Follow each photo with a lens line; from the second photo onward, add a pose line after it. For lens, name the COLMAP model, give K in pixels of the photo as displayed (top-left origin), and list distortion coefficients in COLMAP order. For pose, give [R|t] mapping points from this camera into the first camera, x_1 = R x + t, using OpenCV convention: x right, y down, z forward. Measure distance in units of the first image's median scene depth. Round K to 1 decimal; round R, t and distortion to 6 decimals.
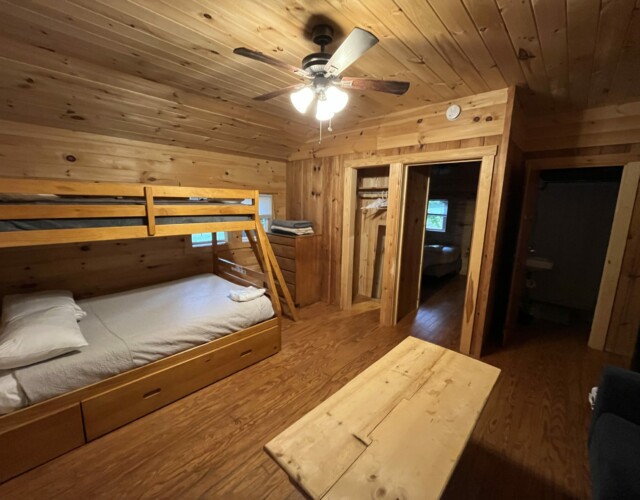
lens RADIAL K [[271.2, 0, 319.6], [0, 271.2, 248.9], [0, 0, 1]] dist [0.000301, -0.000923]
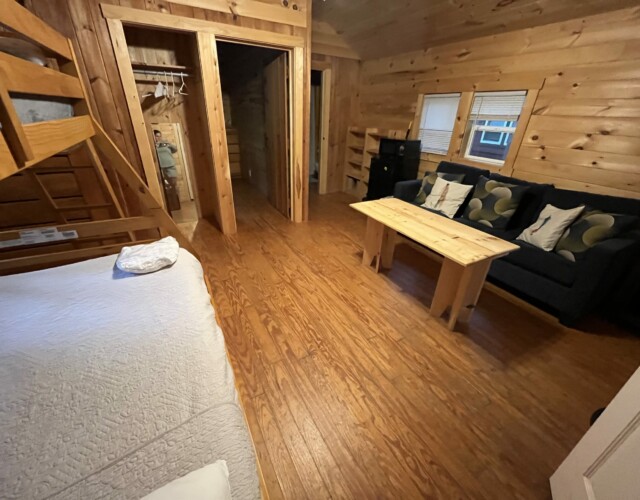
lens RADIAL K [[271.2, 0, 319.6], [0, 271.2, 249.7], [0, 0, 1]] dist [0.000301, -0.000923]
pose [[0.310524, -0.437356, 0.843975, -0.759894], [0.135726, 0.899169, 0.416021, -0.041828], [-0.940826, -0.014635, 0.338574, 0.561950]]
